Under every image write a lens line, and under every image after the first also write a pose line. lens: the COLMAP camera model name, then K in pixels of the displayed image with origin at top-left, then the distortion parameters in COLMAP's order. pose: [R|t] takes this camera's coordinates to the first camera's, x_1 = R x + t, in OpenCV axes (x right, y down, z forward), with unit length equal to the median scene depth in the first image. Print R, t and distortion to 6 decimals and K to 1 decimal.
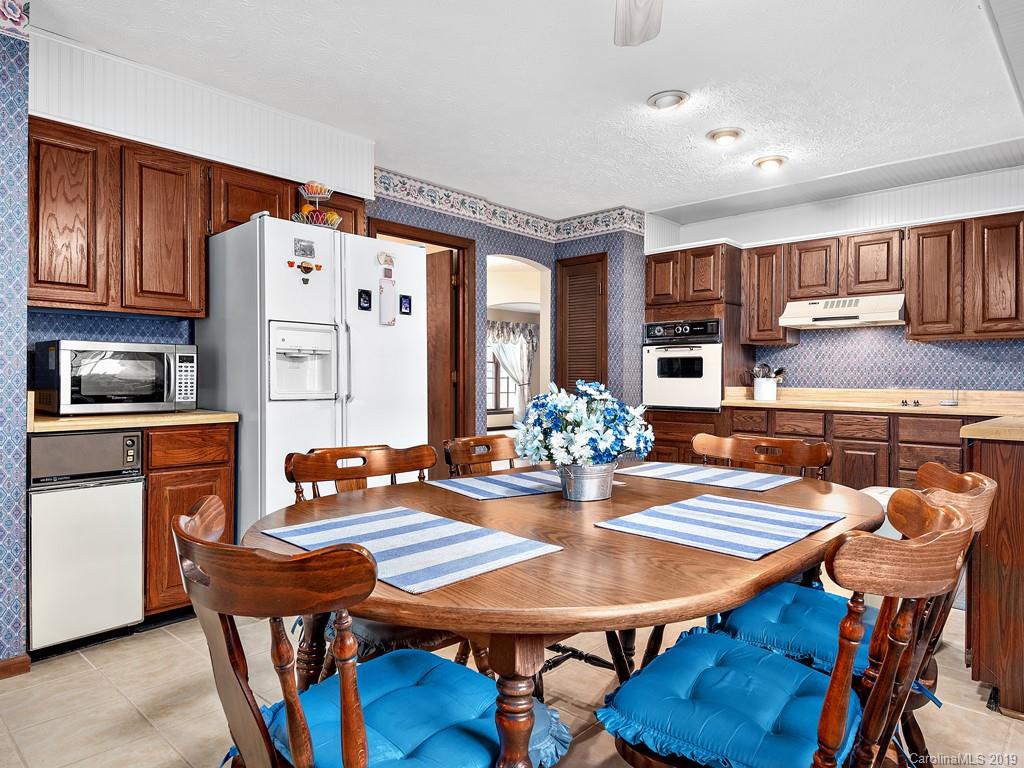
lens RADIAL K [[522.3, 0, 512.0], [0, 522.3, 384.0], [0, 0, 1]] dist [0.000449, 0.000024]
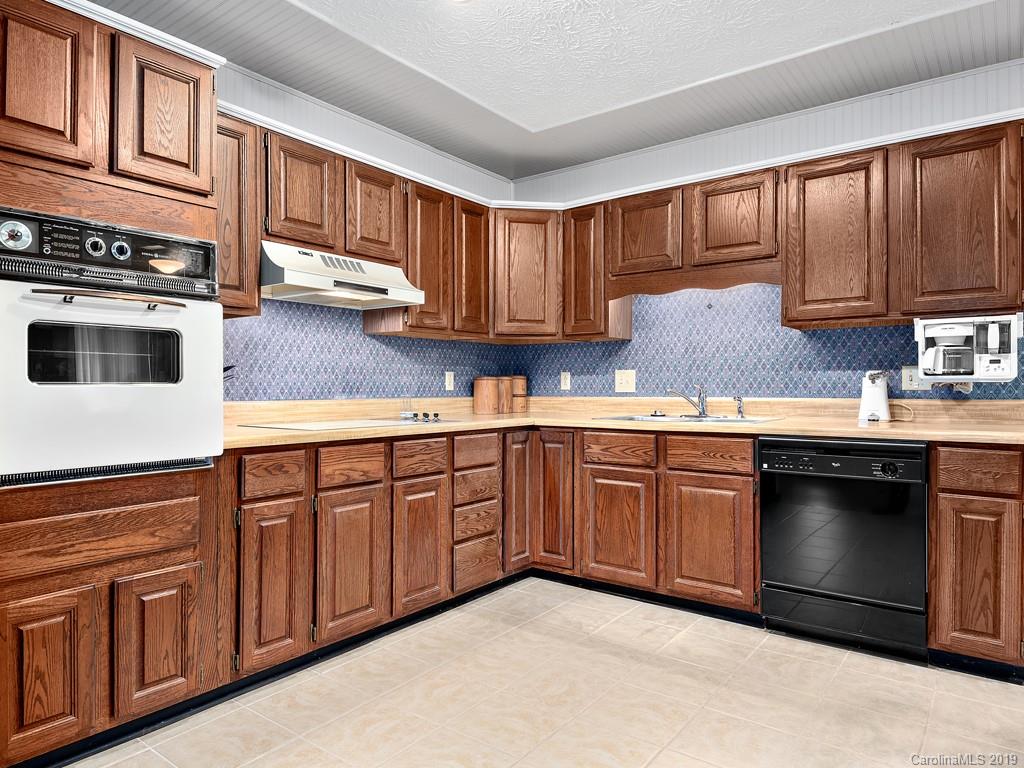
lens RADIAL K [[639.2, 0, 512.0], [0, 639.2, 384.0], [0, 0, 1]] dist [0.000425, 0.000771]
pose [[-0.021066, -0.000186, 0.999778, -0.126588], [0.019223, 0.999815, 0.000591, -0.007166], [-0.999593, 0.019232, -0.021059, 0.792304]]
